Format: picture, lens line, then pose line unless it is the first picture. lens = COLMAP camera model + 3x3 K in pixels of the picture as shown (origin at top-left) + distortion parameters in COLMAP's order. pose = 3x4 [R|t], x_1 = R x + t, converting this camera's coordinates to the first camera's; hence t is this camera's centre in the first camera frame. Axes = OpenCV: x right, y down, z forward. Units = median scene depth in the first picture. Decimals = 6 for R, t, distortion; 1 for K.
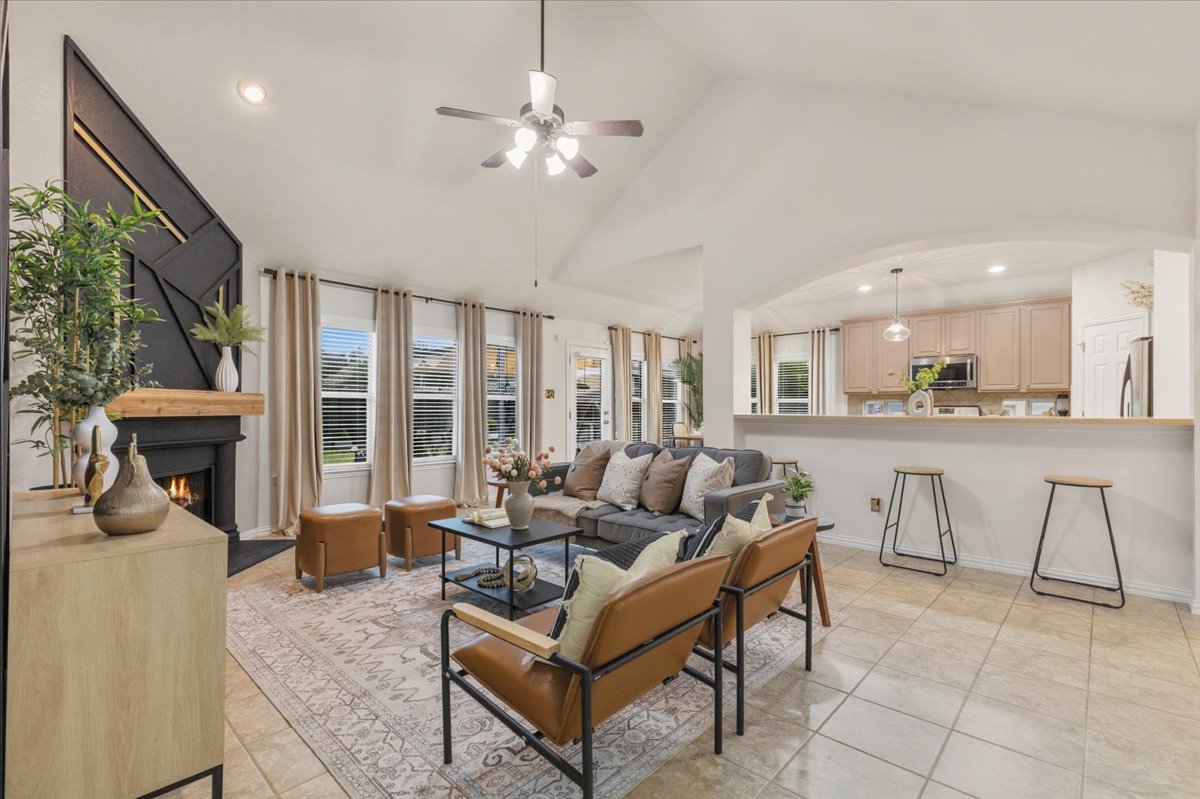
lens RADIAL K [[541.7, 0, 600.0], [0, 541.7, 399.5], [0, 0, 1]] dist [0.001356, 0.000089]
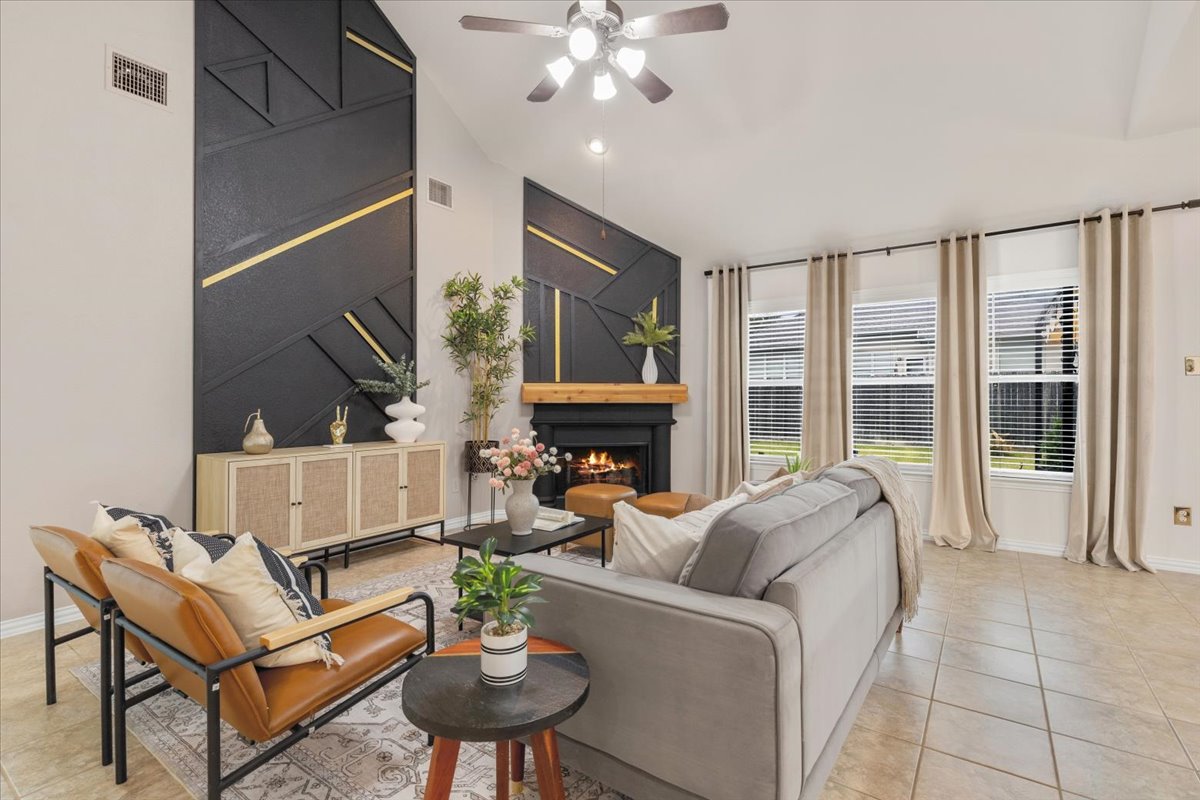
lens RADIAL K [[541.7, 0, 600.0], [0, 541.7, 400.0], [0, 0, 1]] dist [0.001356, 0.000089]
pose [[0.147480, 0.003813, -0.989058, 0.484767], [0.016864, 0.999838, 0.006369, 0.012361], [0.988921, -0.017619, 0.147391, 0.666109]]
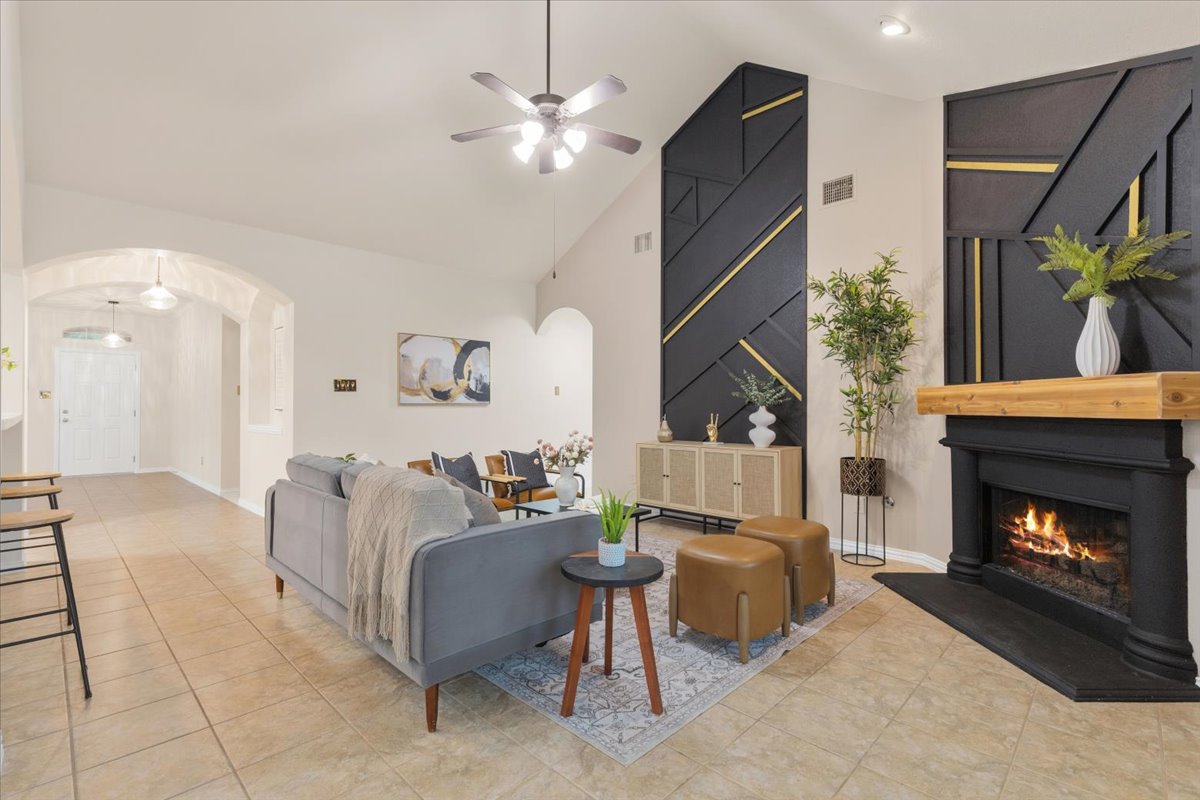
lens RADIAL K [[541.7, 0, 600.0], [0, 541.7, 400.0], [0, 0, 1]] dist [0.001356, 0.000089]
pose [[-0.999566, -0.006950, 0.028622, -0.194326], [-0.007777, 0.999553, -0.028877, 0.026918], [-0.028408, -0.029087, -0.999173, 1.504661]]
